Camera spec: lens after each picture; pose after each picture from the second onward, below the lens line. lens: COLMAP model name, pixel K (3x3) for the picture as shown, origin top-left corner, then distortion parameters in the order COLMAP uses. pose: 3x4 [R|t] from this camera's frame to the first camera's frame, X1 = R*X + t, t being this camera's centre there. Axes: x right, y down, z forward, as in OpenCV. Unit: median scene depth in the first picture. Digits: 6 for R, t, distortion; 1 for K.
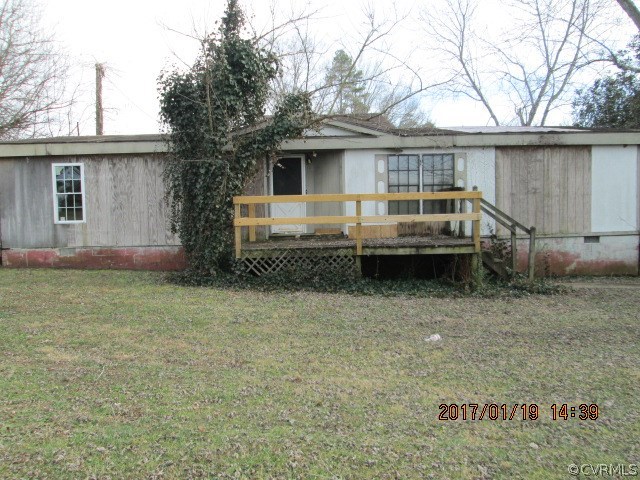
lens RADIAL K [[533.5, 0, 320.0], [0, 533.5, 240.1], [0, 0, 1]] dist [-0.033661, 0.008015]
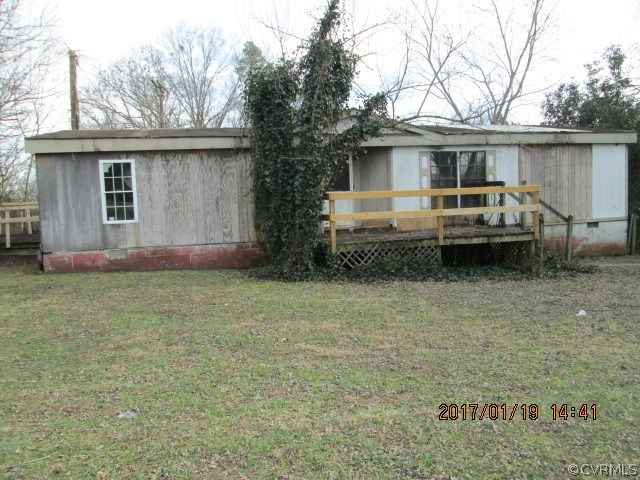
lens RADIAL K [[533.5, 0, 321.4], [0, 533.5, 241.4], [0, 0, 1]] dist [-0.033661, 0.008015]
pose [[0.976228, -0.034454, 0.213988, -0.325640], [0.030677, 0.999310, 0.020949, -0.008342], [-0.214562, -0.013887, 0.976612, -0.006443]]
